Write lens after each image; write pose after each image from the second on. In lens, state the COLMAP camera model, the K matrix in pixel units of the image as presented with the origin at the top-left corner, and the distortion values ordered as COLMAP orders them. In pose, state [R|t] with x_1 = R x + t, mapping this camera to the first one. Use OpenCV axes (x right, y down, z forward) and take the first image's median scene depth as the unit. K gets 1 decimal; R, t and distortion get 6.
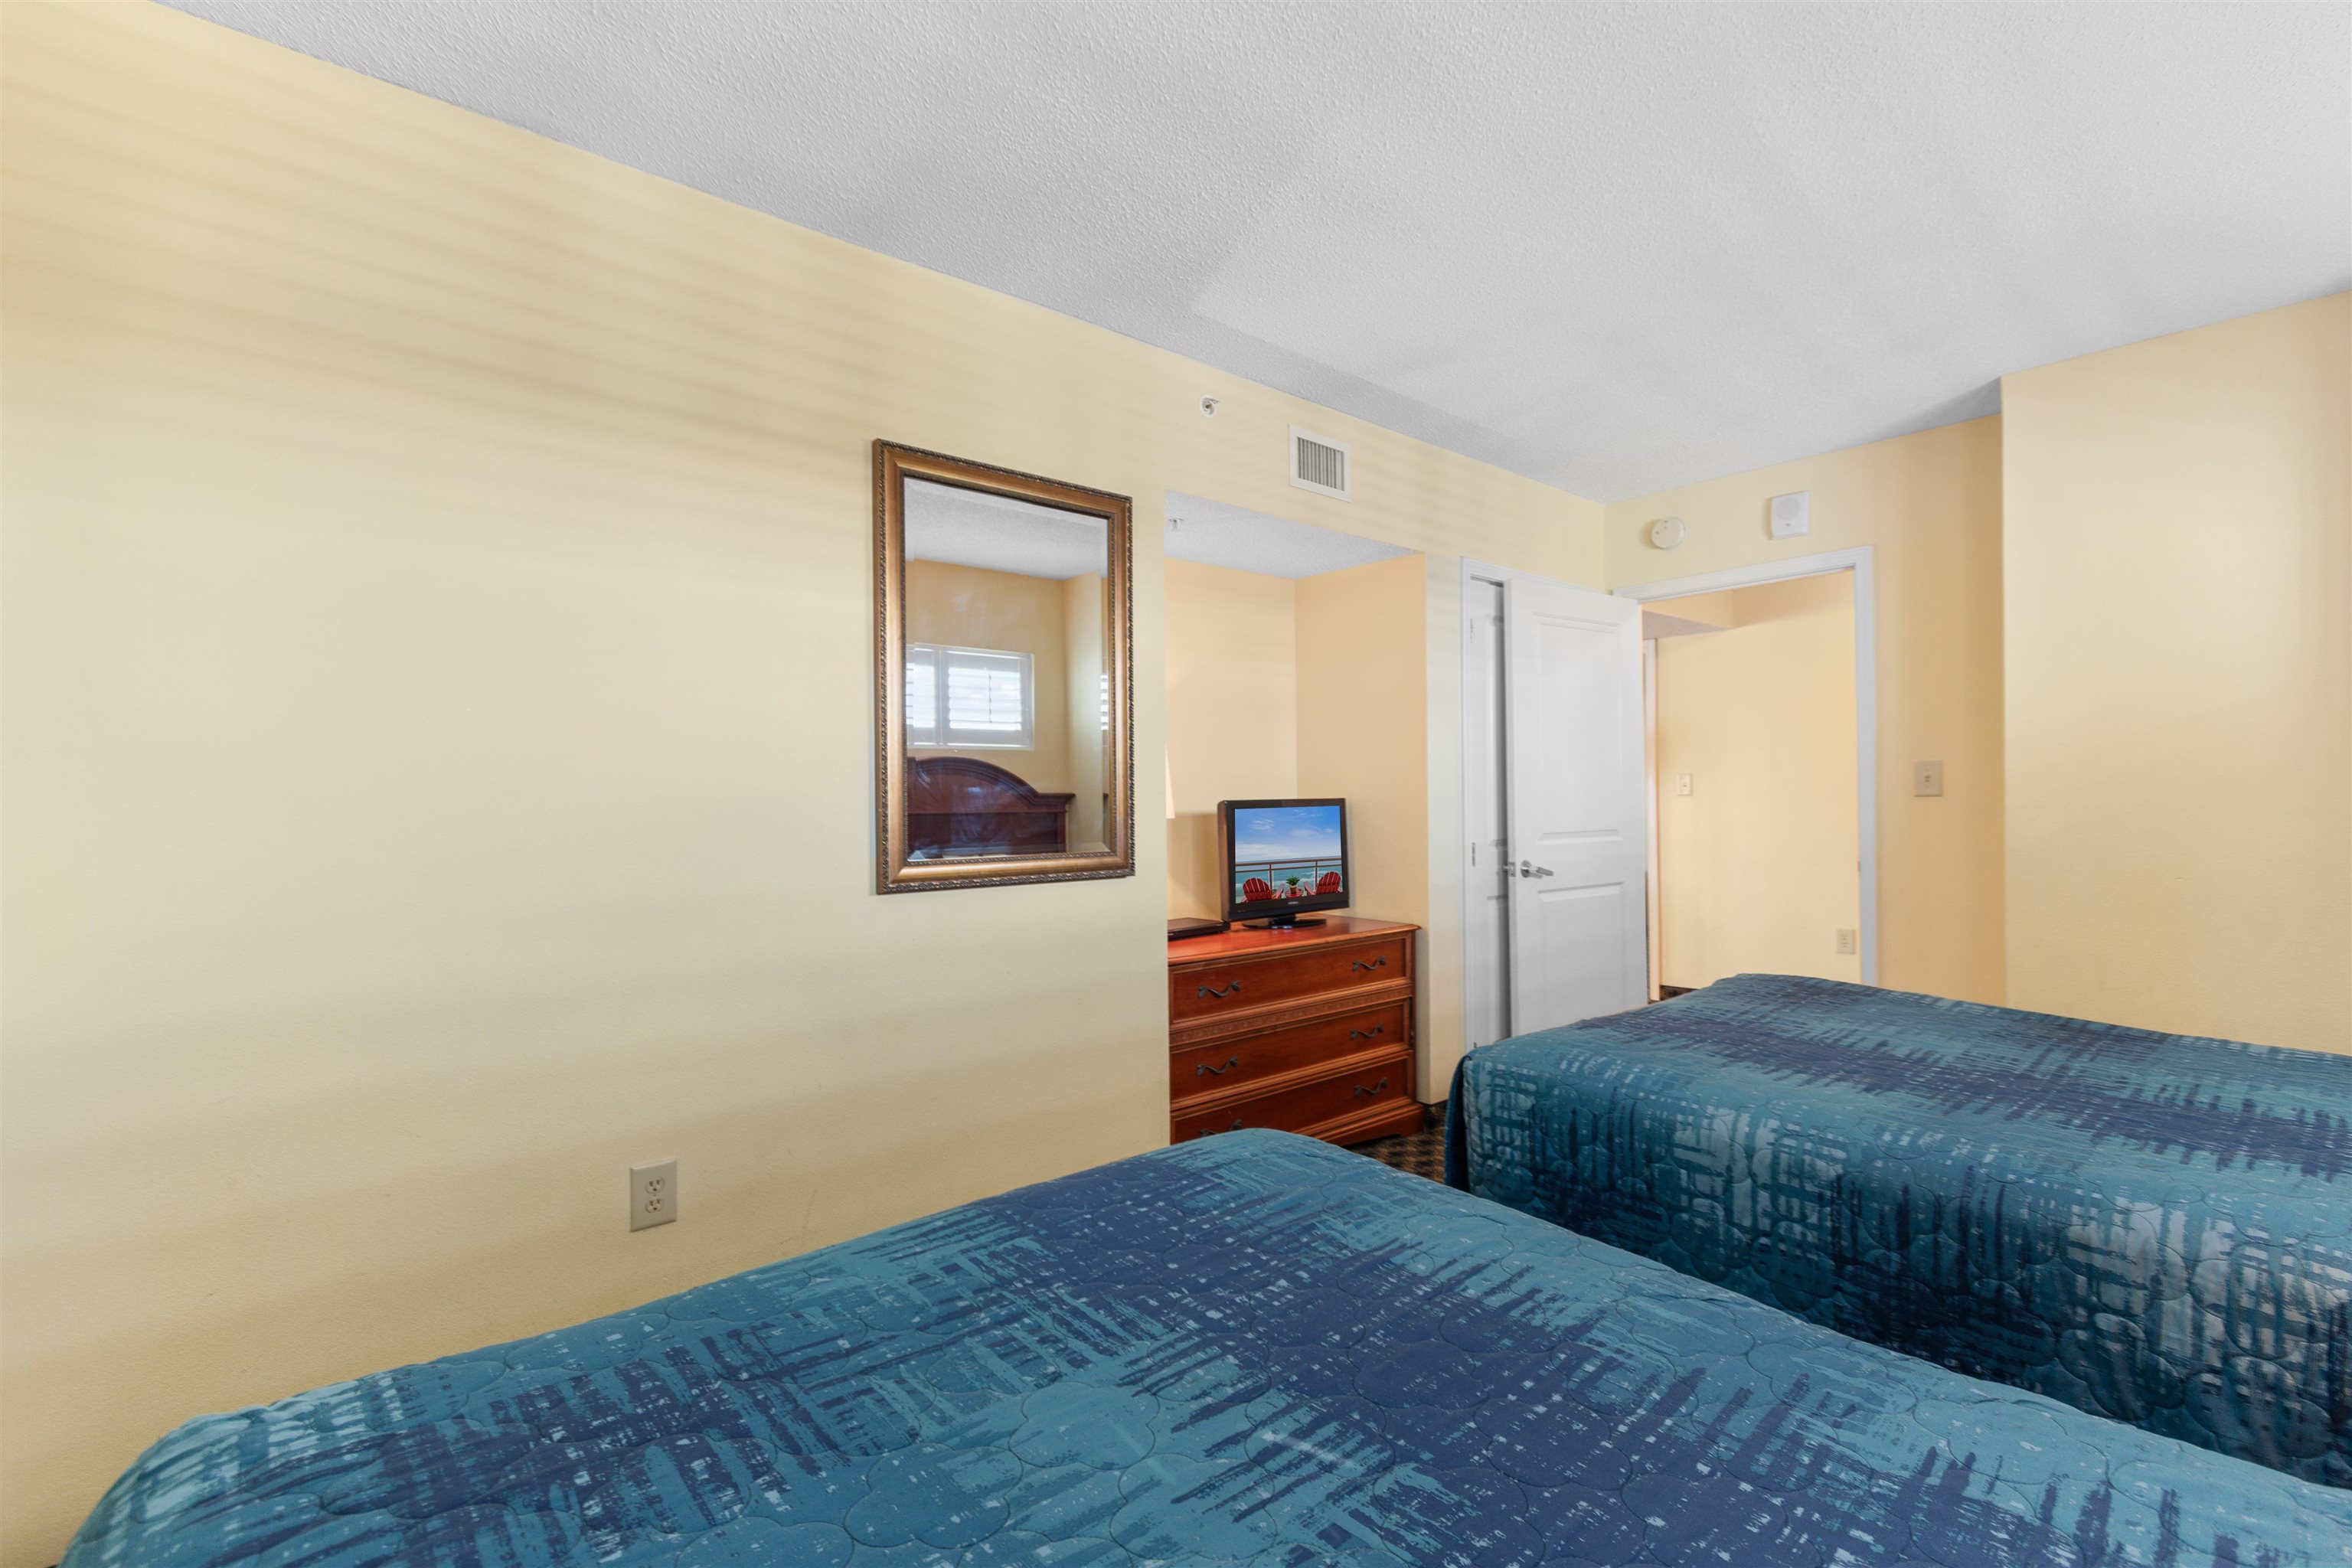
lens RADIAL K [[1033.1, 0, 1179.9], [0, 1033.1, 796.8], [0, 0, 1]] dist [0.003567, -0.000130]
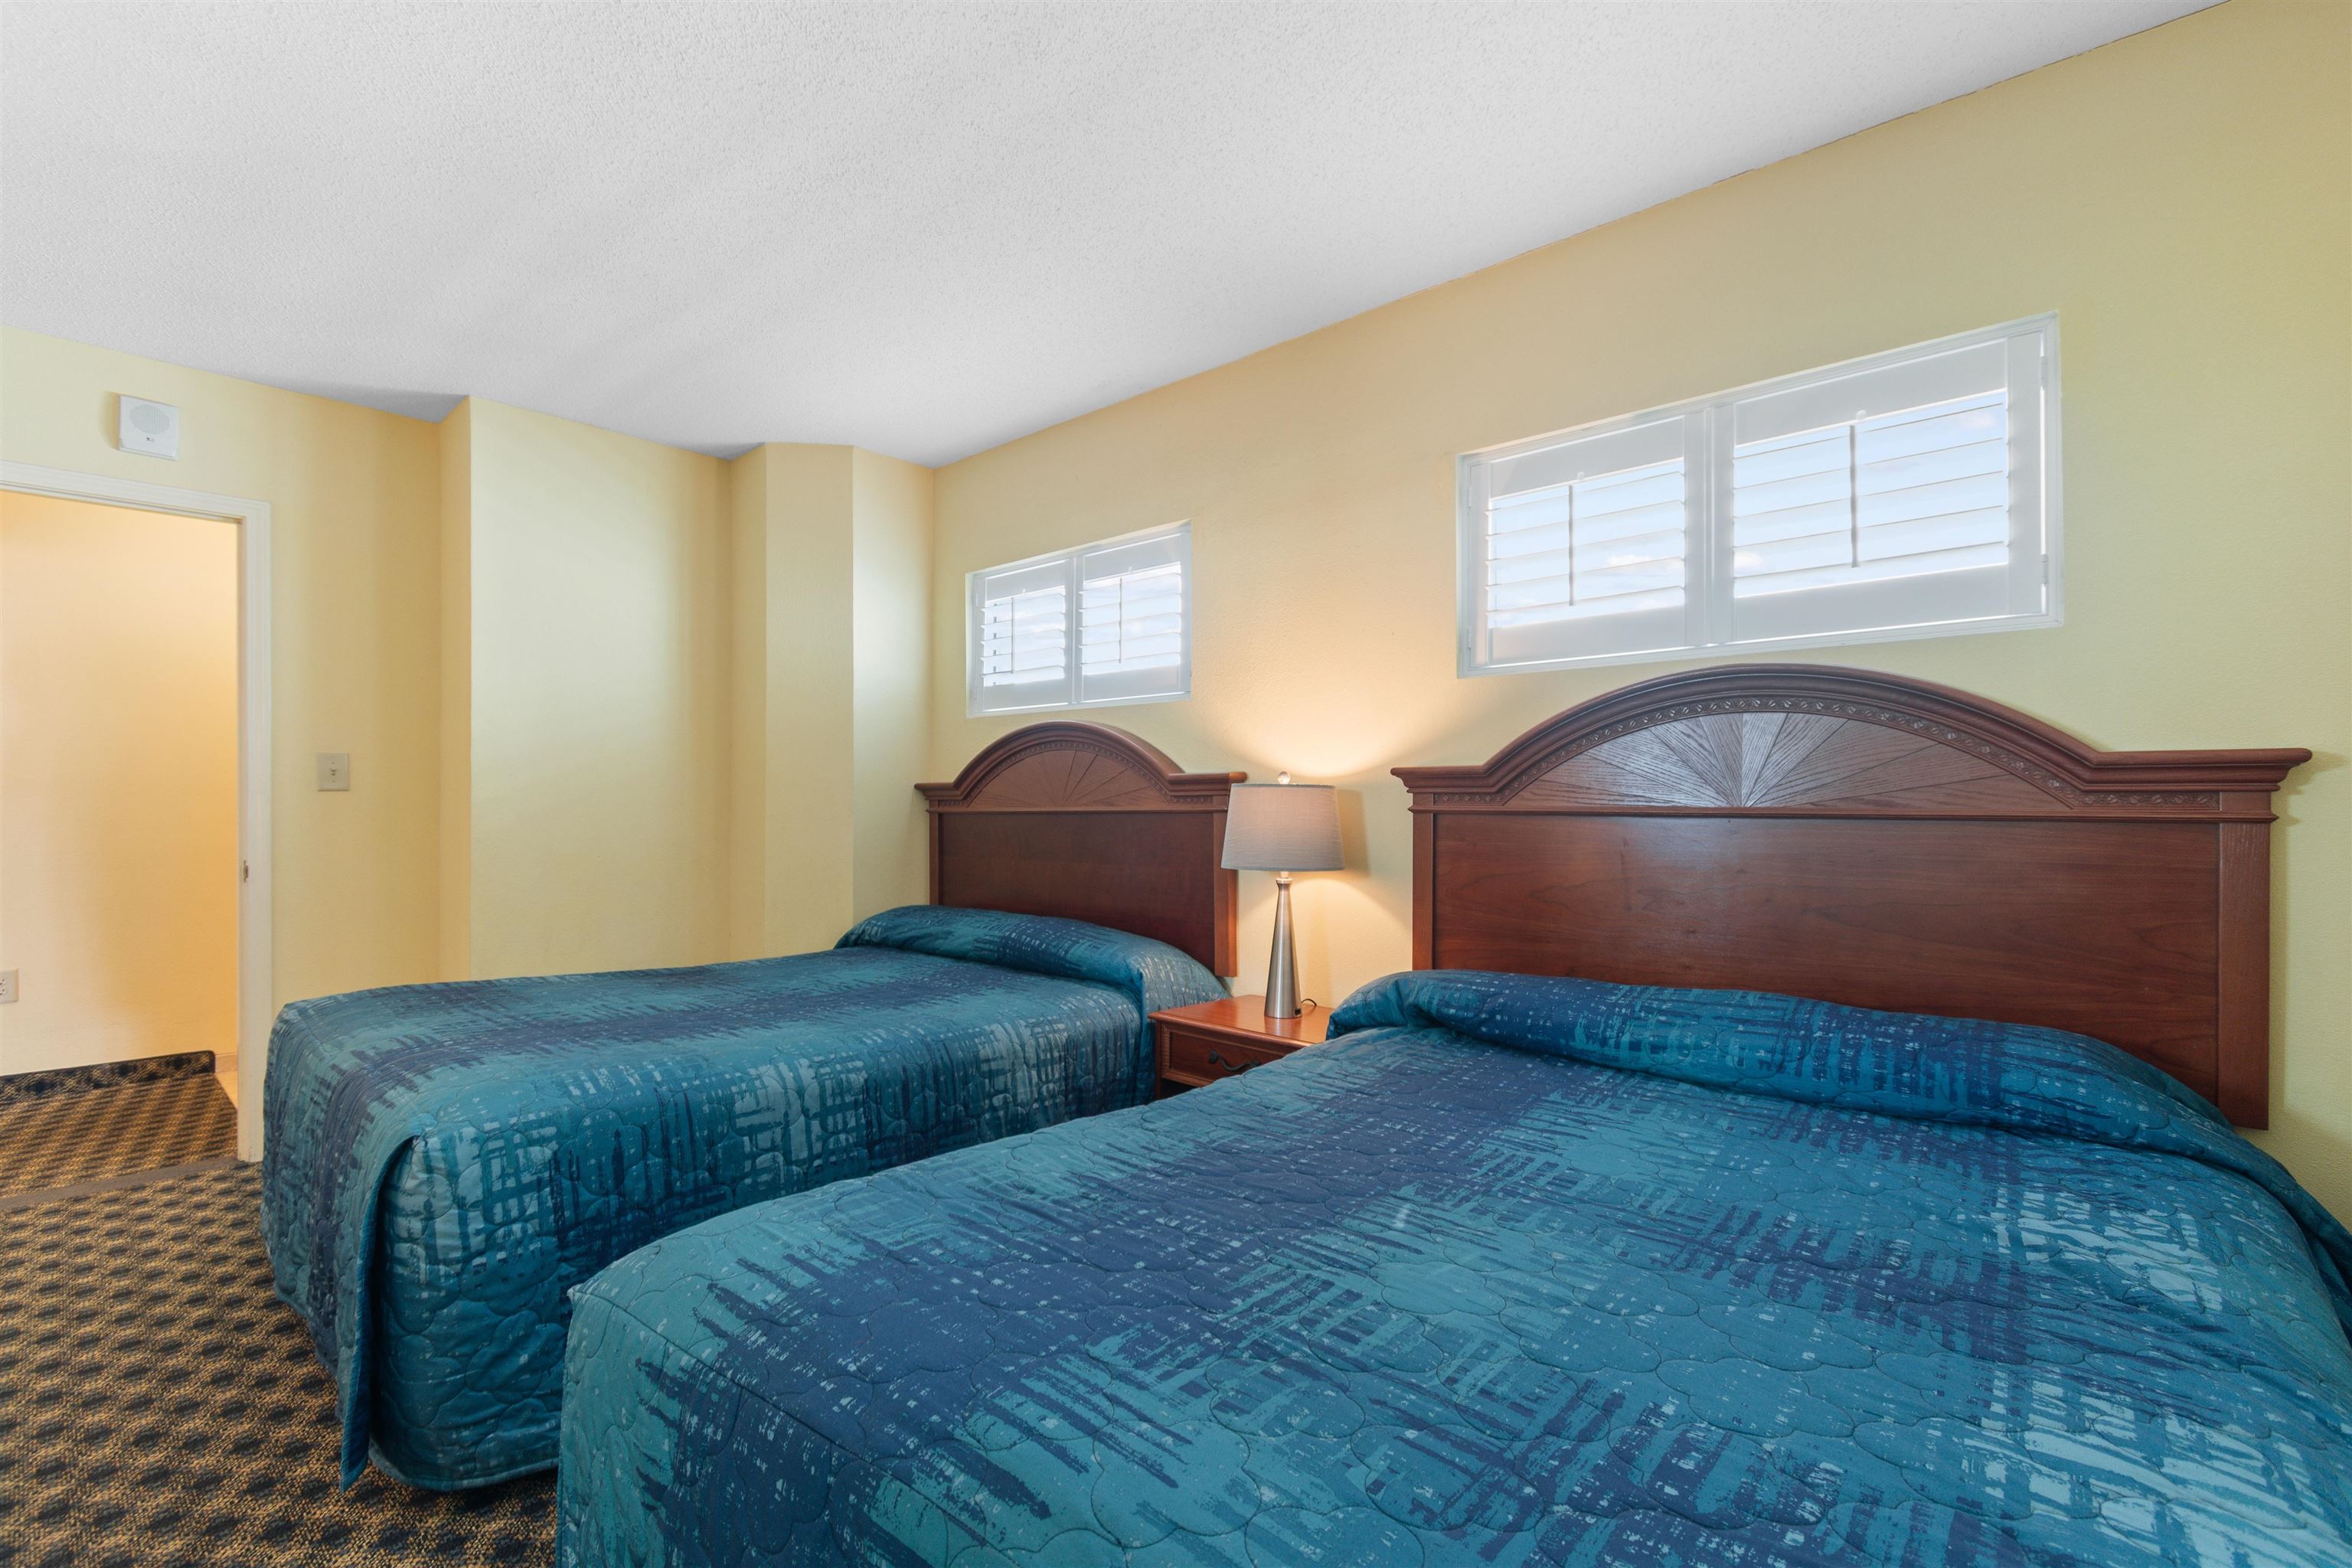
lens RADIAL K [[1033.1, 0, 1179.9], [0, 1033.1, 796.8], [0, 0, 1]] dist [0.003567, -0.000130]
pose [[-0.116234, 0.014564, 0.993115, -0.610973], [0.001225, 0.999894, -0.014520, 0.040279], [-0.993221, -0.000471, -0.116239, 0.719242]]
